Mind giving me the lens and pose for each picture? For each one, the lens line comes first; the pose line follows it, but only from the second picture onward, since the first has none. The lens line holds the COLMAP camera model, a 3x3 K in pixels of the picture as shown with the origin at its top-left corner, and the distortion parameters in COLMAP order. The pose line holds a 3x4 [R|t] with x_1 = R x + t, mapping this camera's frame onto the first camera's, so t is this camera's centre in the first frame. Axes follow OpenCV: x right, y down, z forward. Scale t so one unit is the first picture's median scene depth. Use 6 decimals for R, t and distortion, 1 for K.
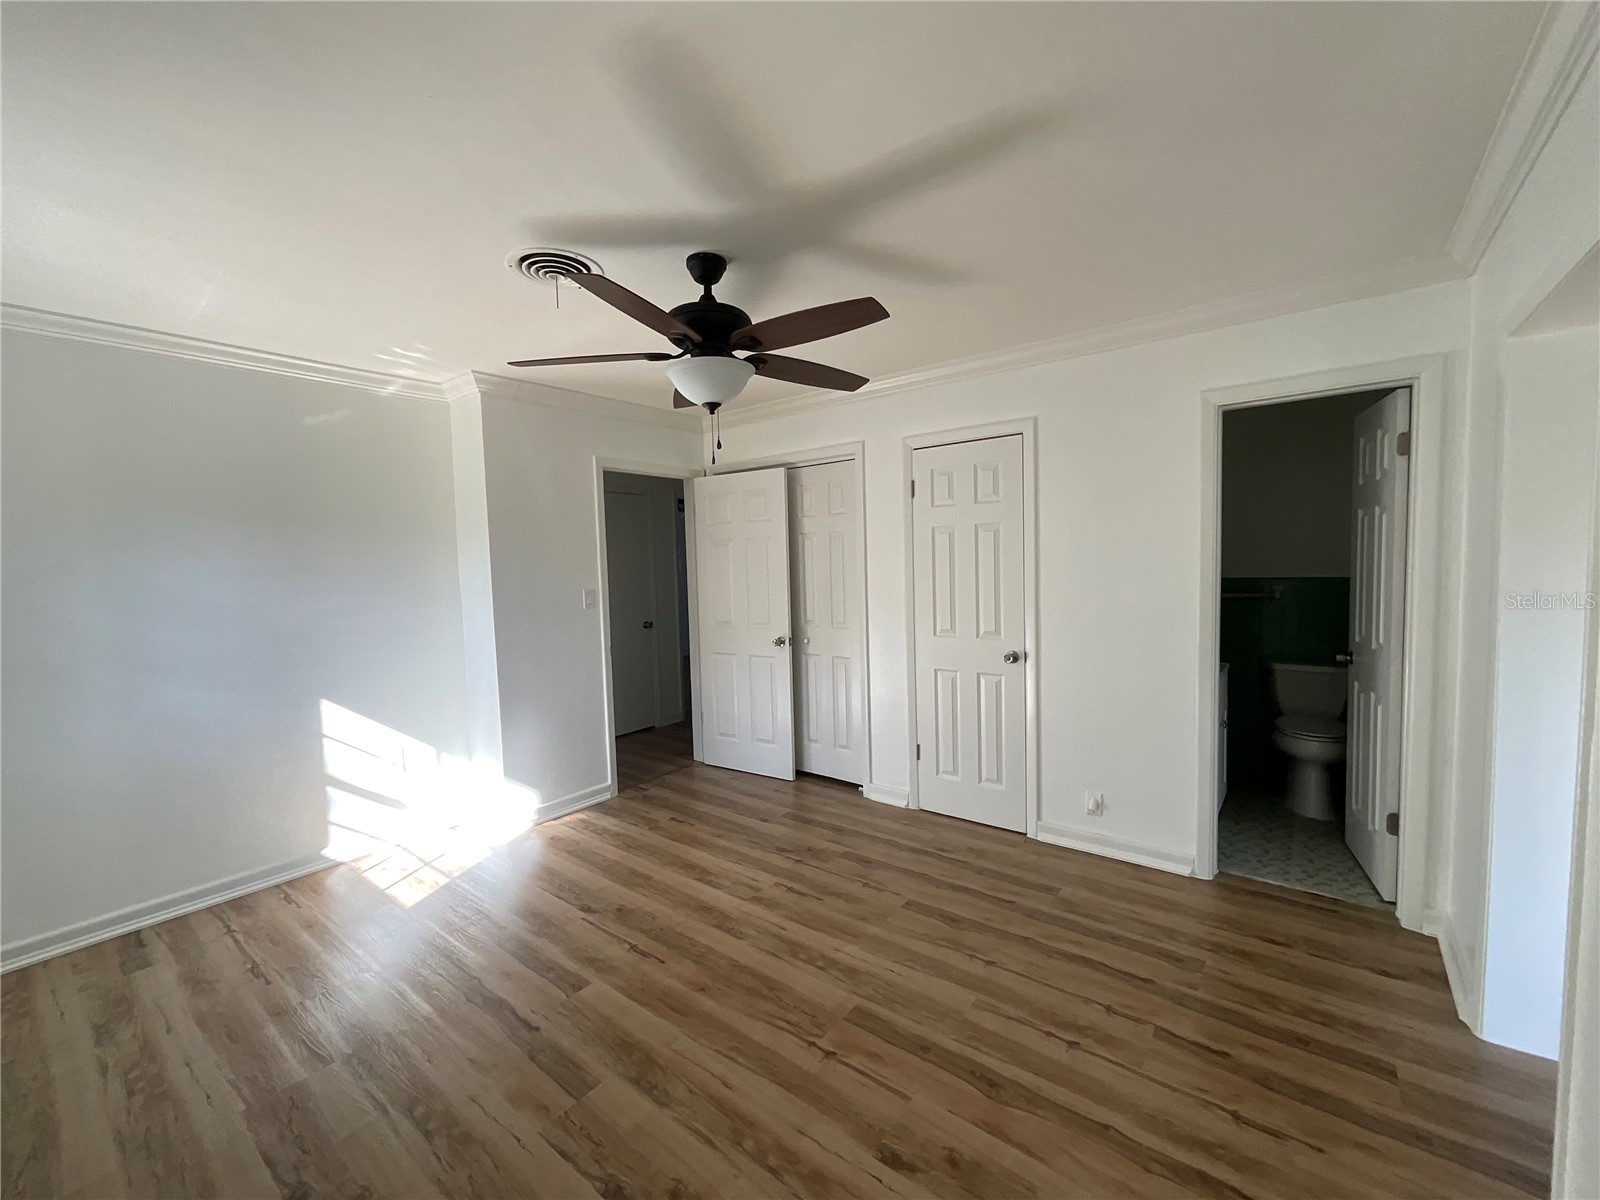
lens RADIAL K [[653.6, 0, 800.0], [0, 653.6, 600.0], [0, 0, 1]] dist [0.002110, 0.000851]
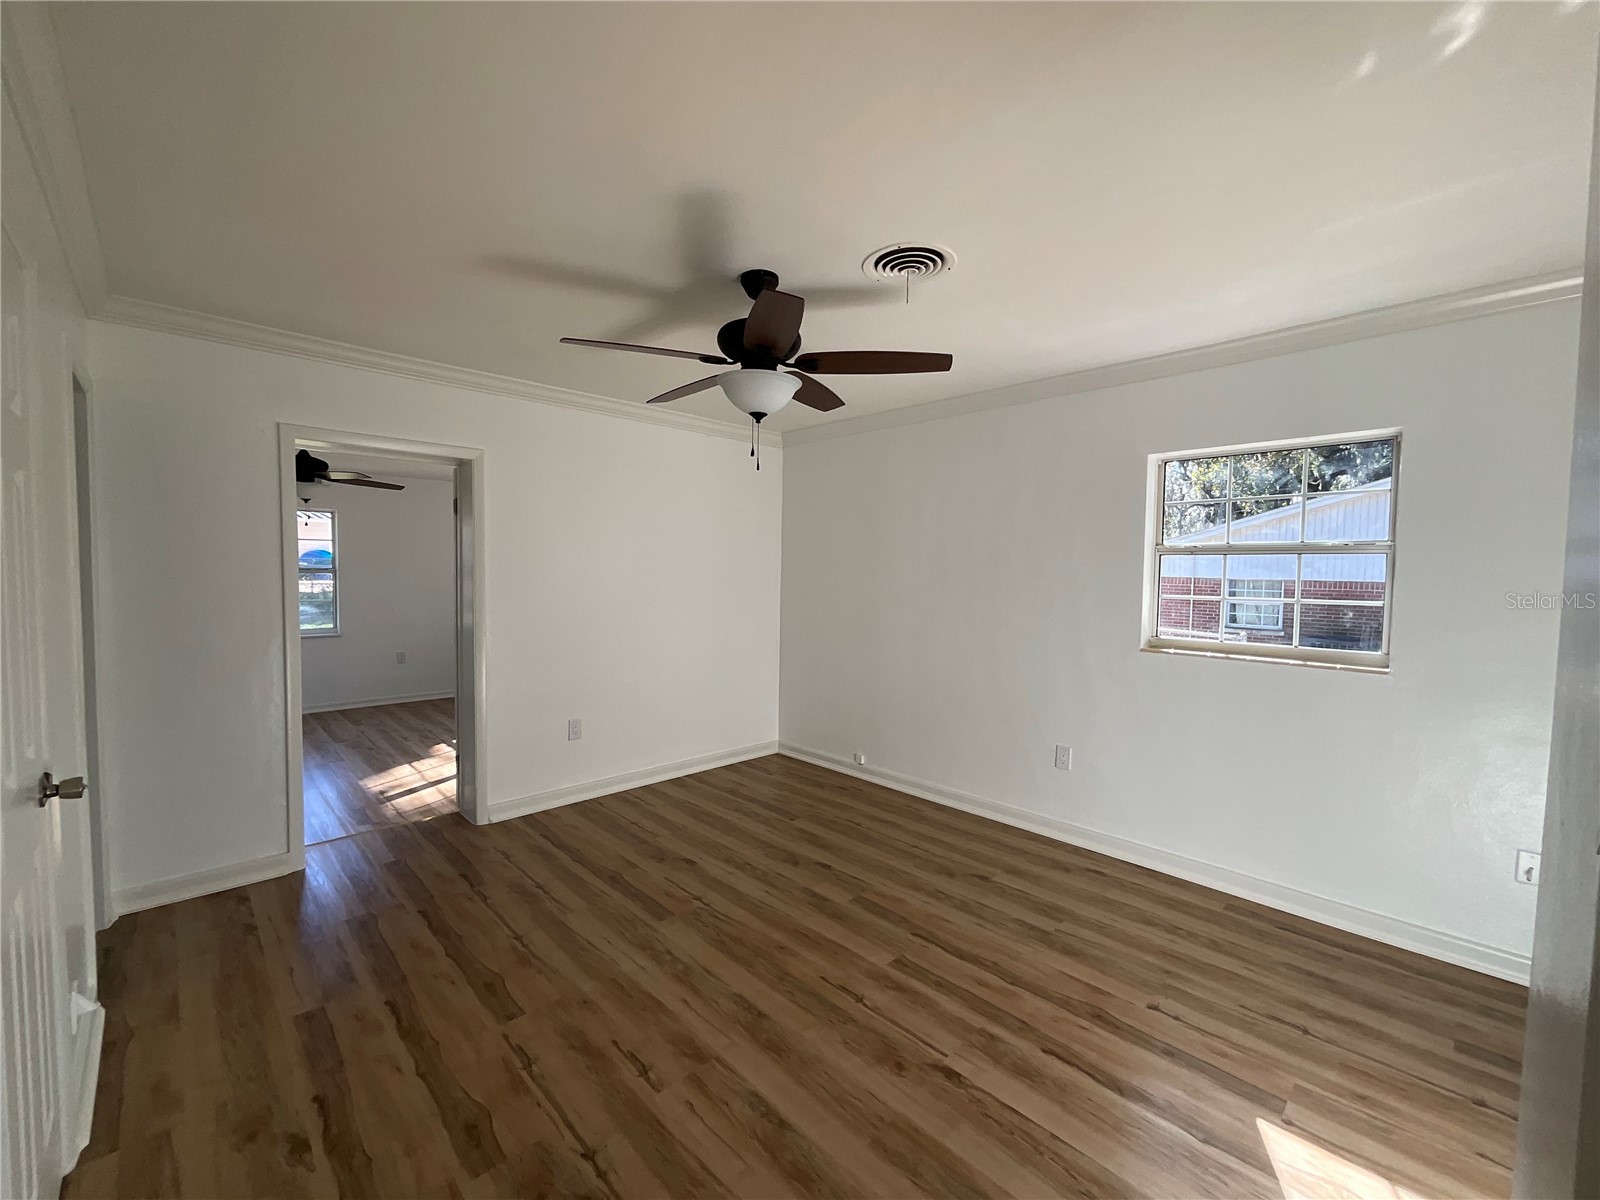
lens RADIAL K [[653.6, 0, 800.0], [0, 653.6, 600.0], [0, 0, 1]] dist [0.002110, 0.000851]
pose [[-0.991159, 0.010406, 0.132272, -0.313818], [0.024330, 0.994270, 0.104091, -0.099043], [-0.130431, 0.106389, -0.985733, 1.913898]]
